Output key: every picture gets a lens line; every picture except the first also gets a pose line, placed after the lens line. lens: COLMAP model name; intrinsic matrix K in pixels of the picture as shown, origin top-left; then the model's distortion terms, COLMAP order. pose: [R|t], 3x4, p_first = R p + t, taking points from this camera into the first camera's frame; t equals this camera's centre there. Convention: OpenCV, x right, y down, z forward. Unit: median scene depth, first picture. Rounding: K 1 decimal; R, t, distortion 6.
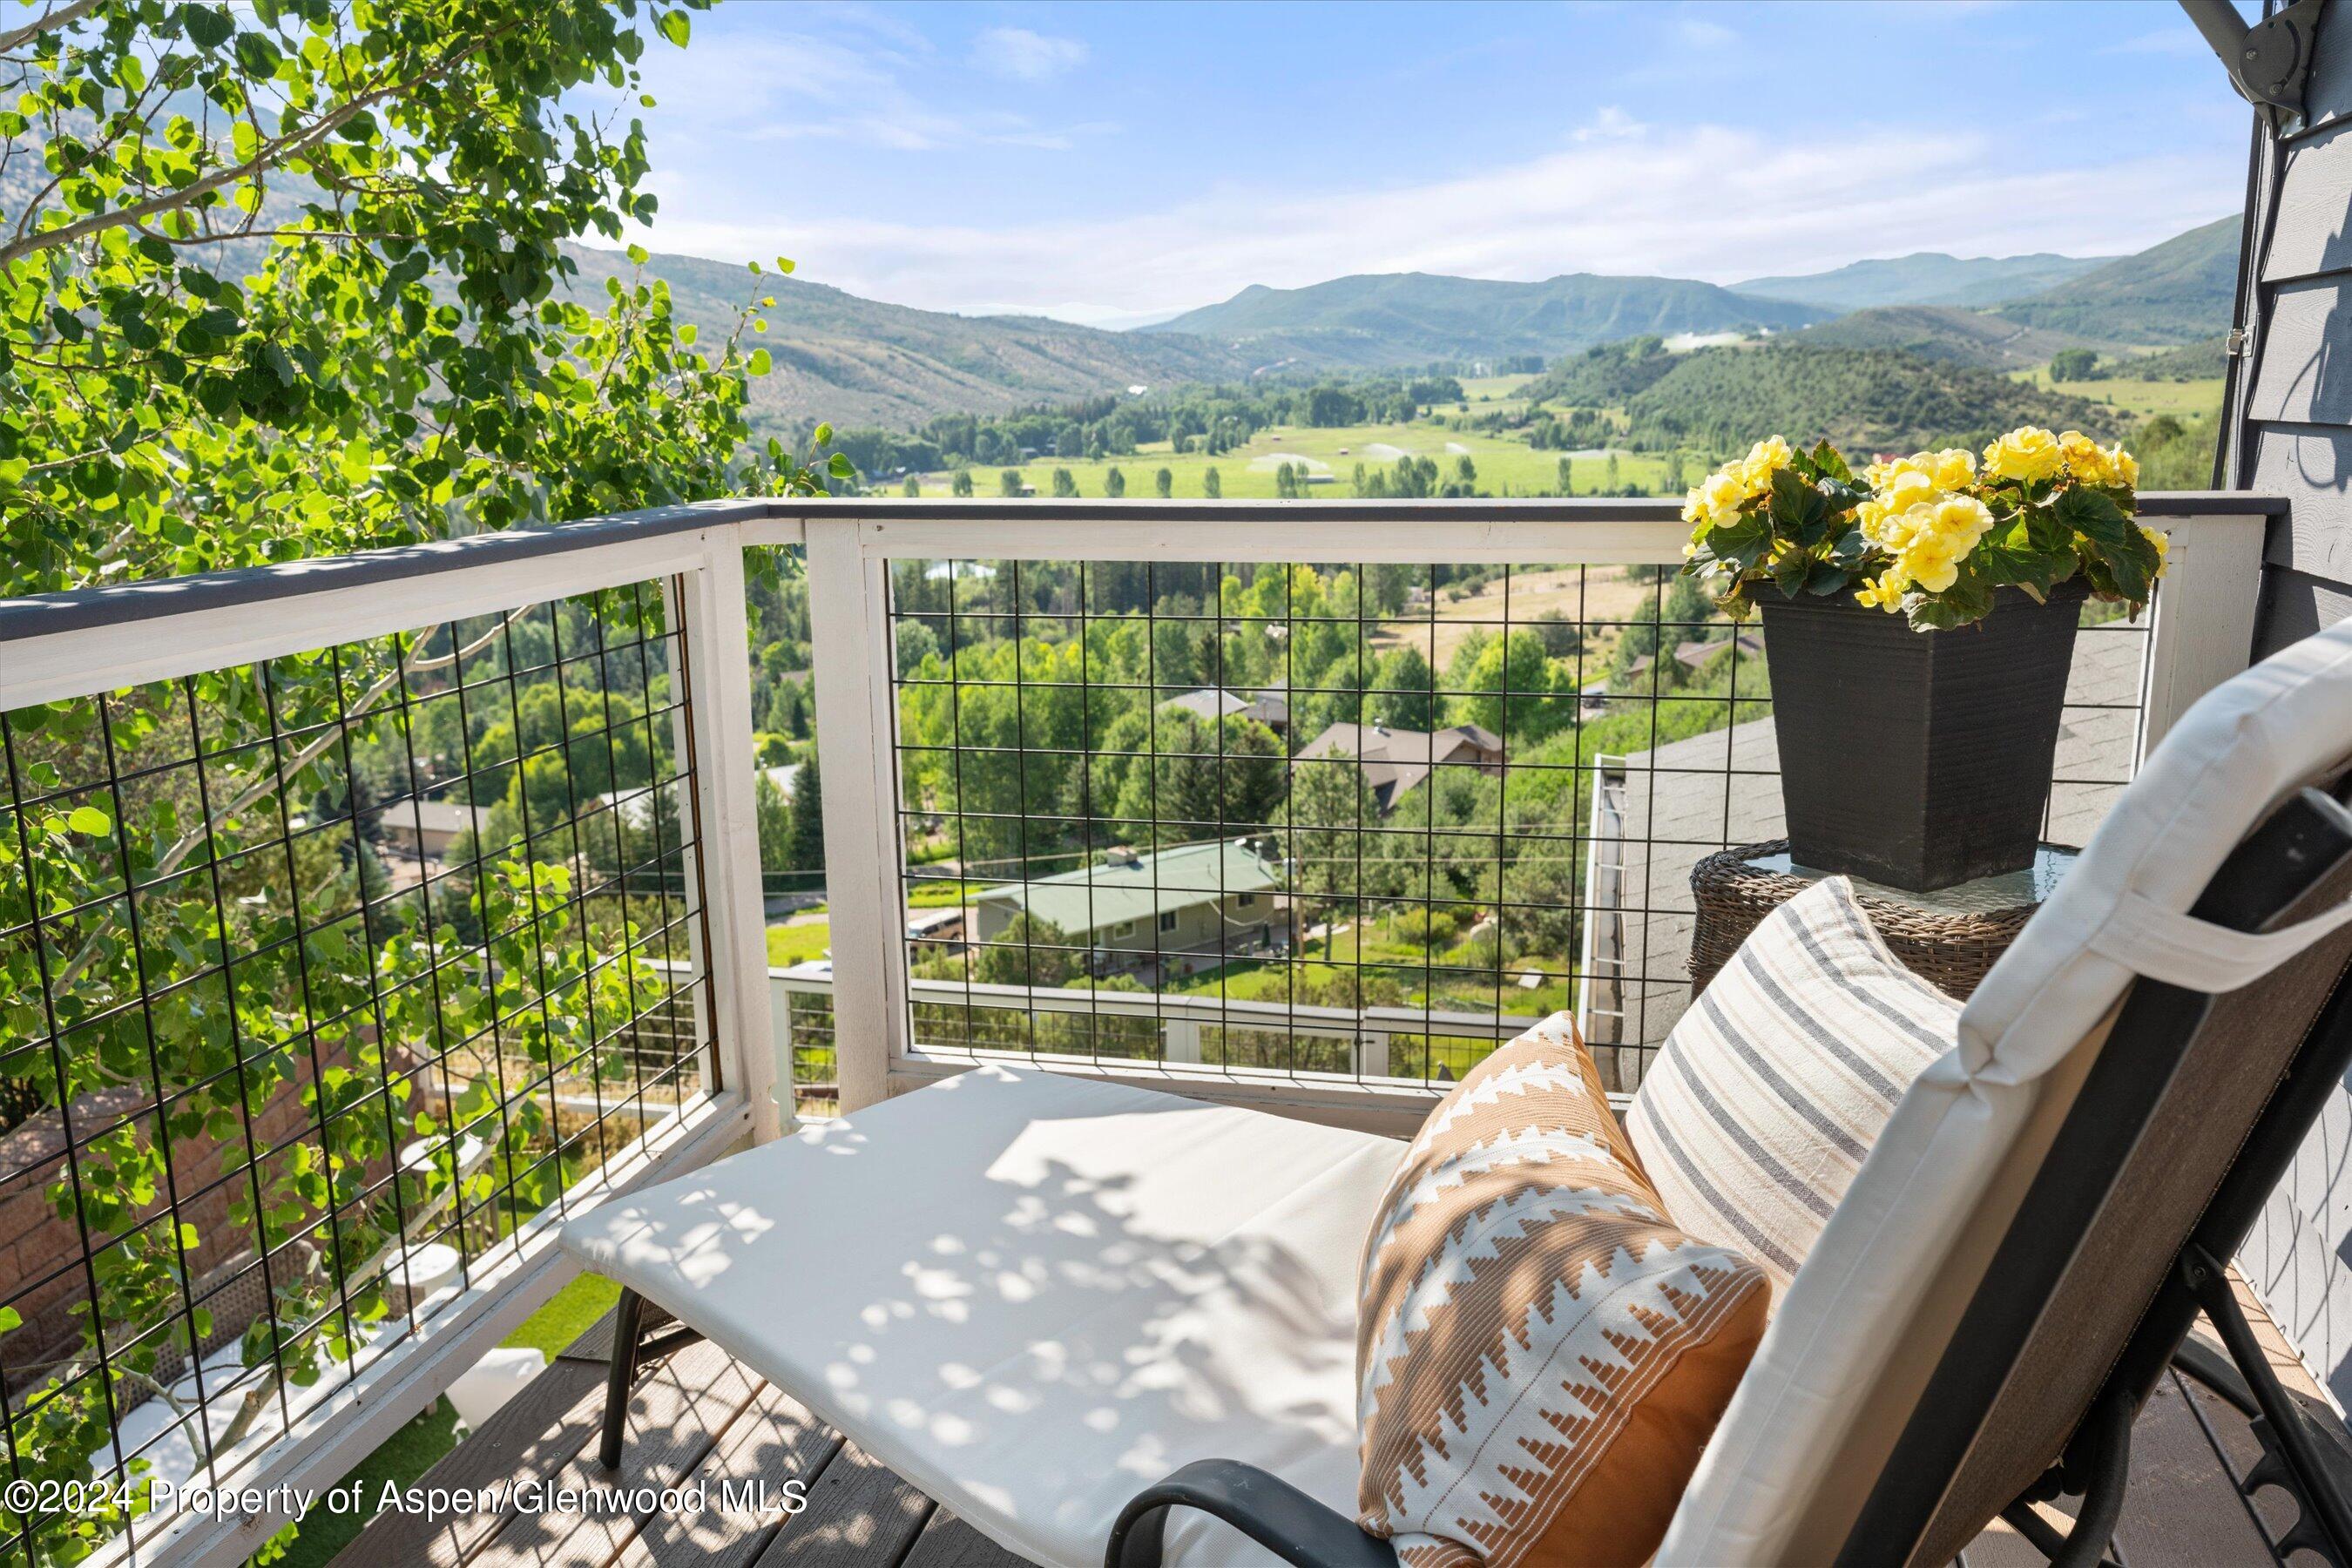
lens RADIAL K [[1807.3, 0, 1171.0], [0, 1807.3, 787.6], [0, 0, 1]] dist [0.001259, -0.002574]
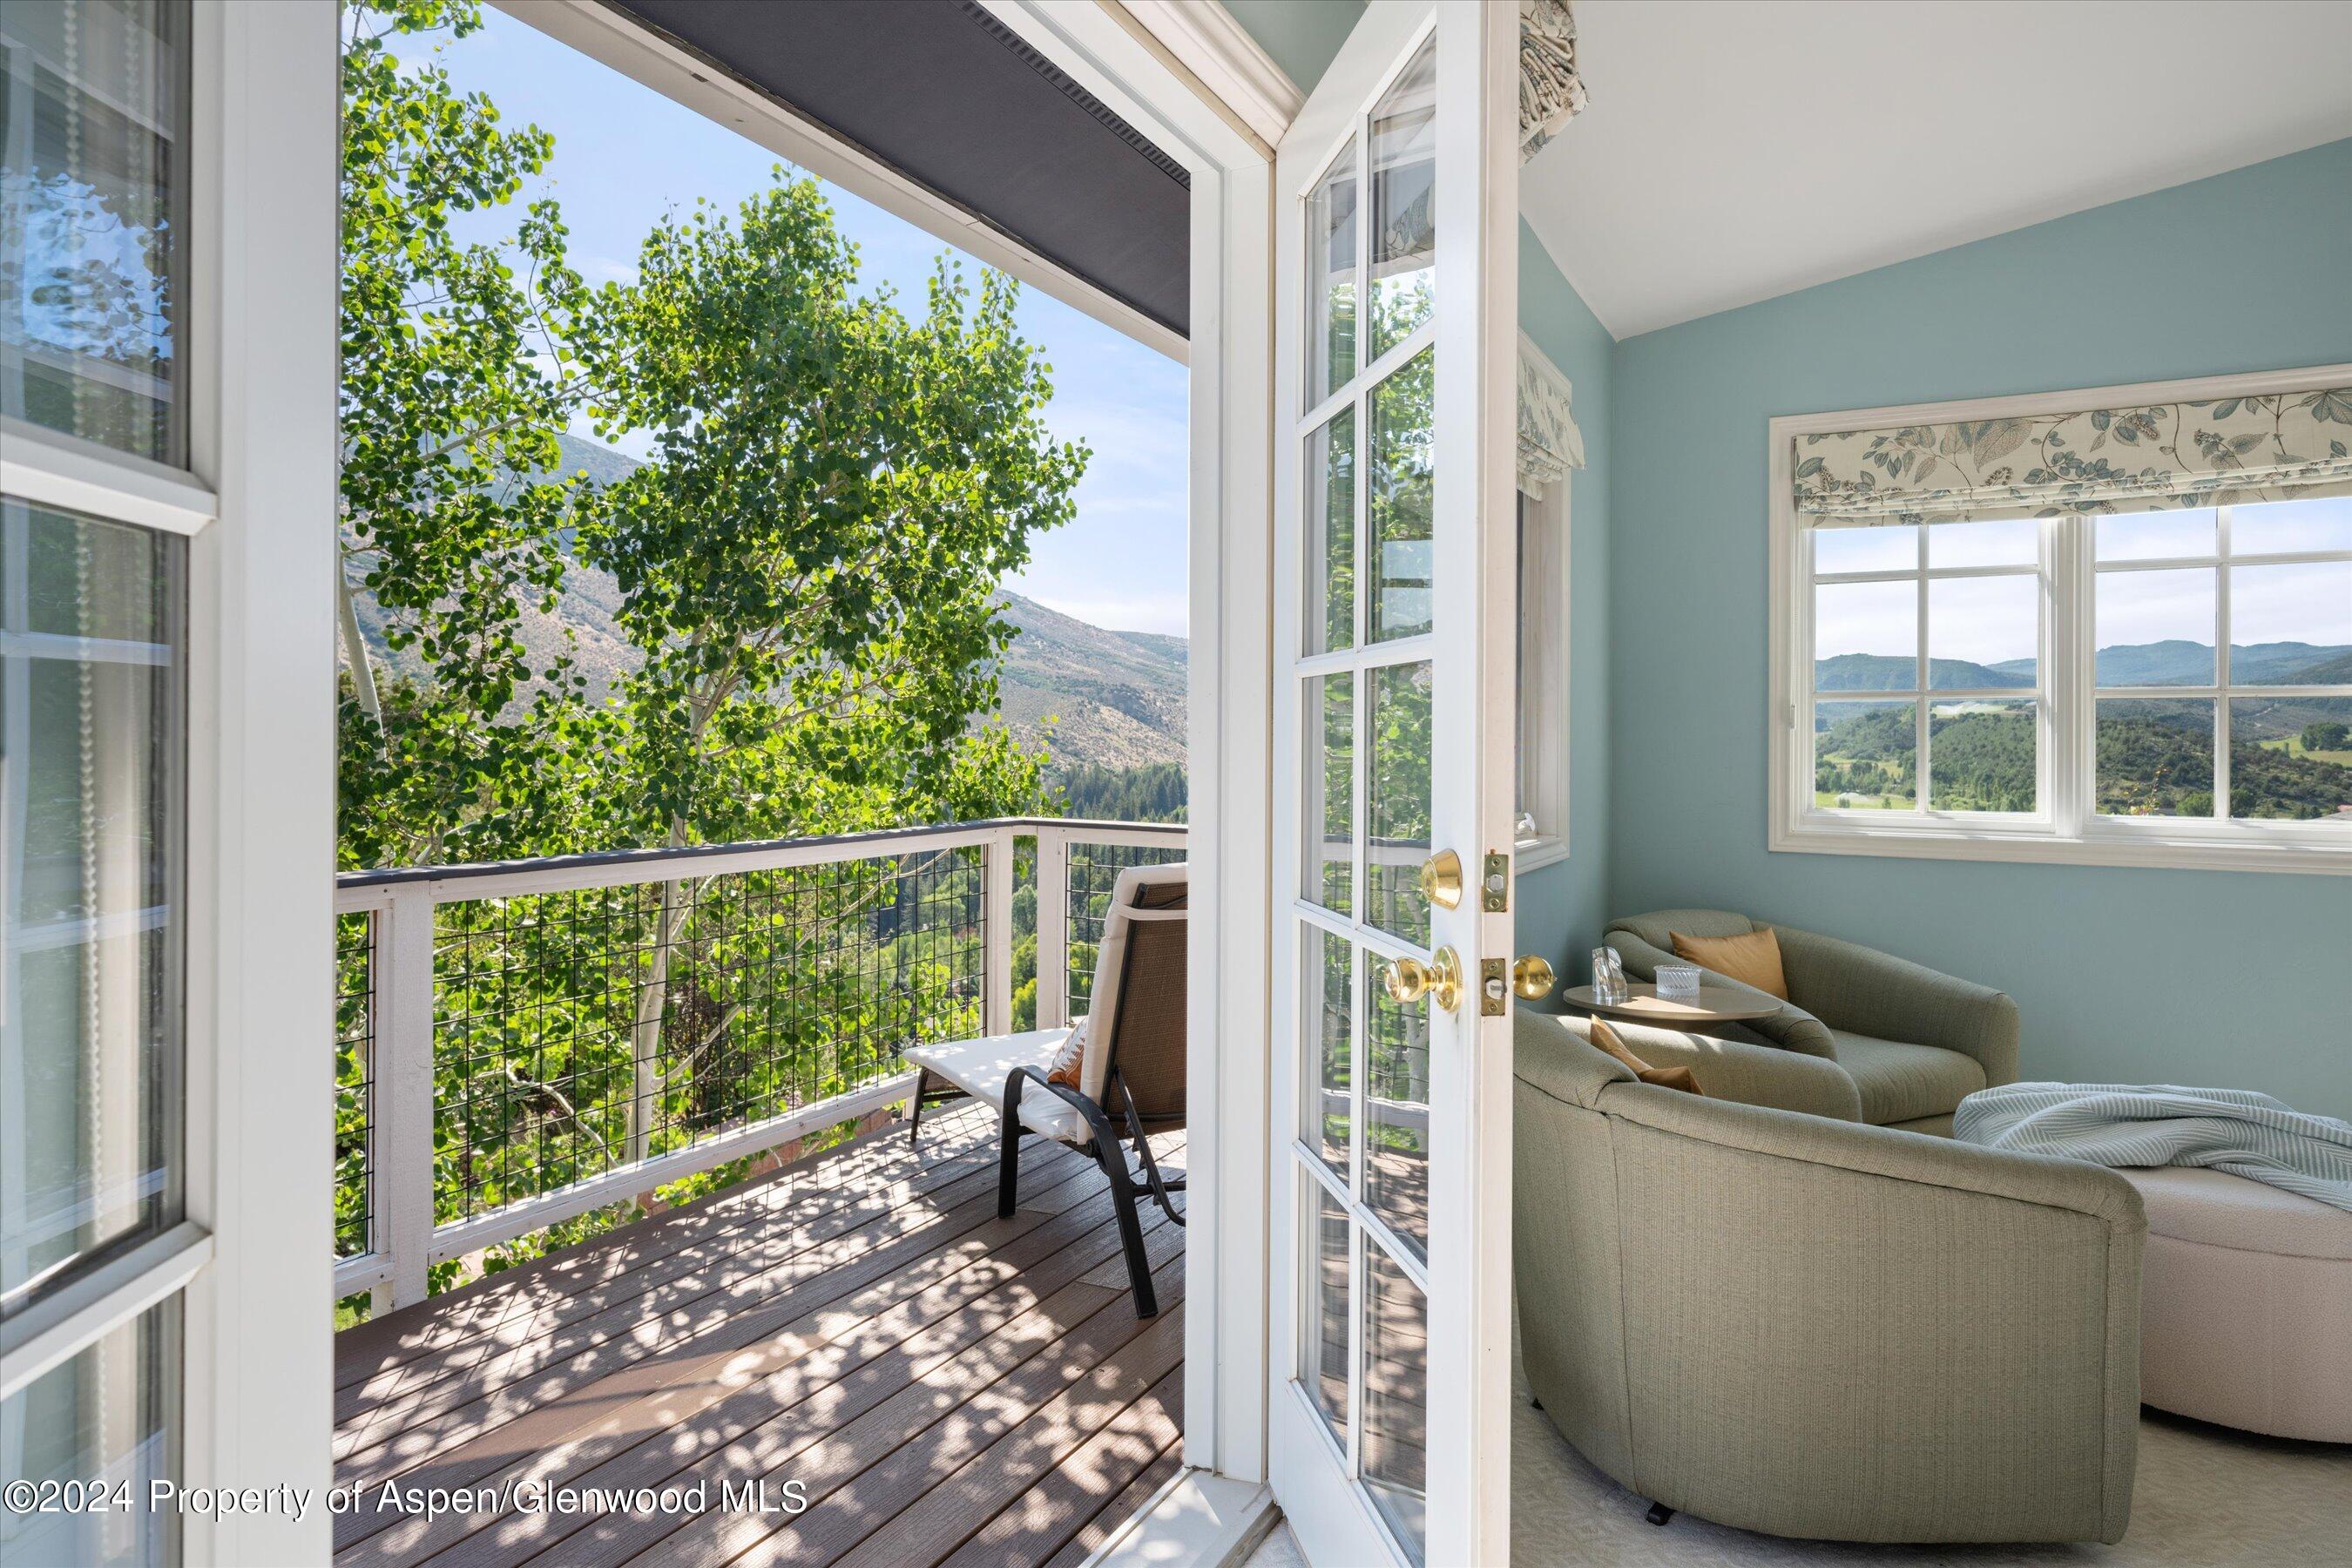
lens RADIAL K [[1402.1, 0, 1178.2], [0, 1402.1, 744.9], [0, 0, 1]] dist [0.025845, -0.006722]
pose [[0.969637, 0.023848, -0.243382, 0.414951], [-0.073577, 0.977569, -0.197345, 0.106104], [0.233217, 0.209261, 0.949642, -0.767959]]
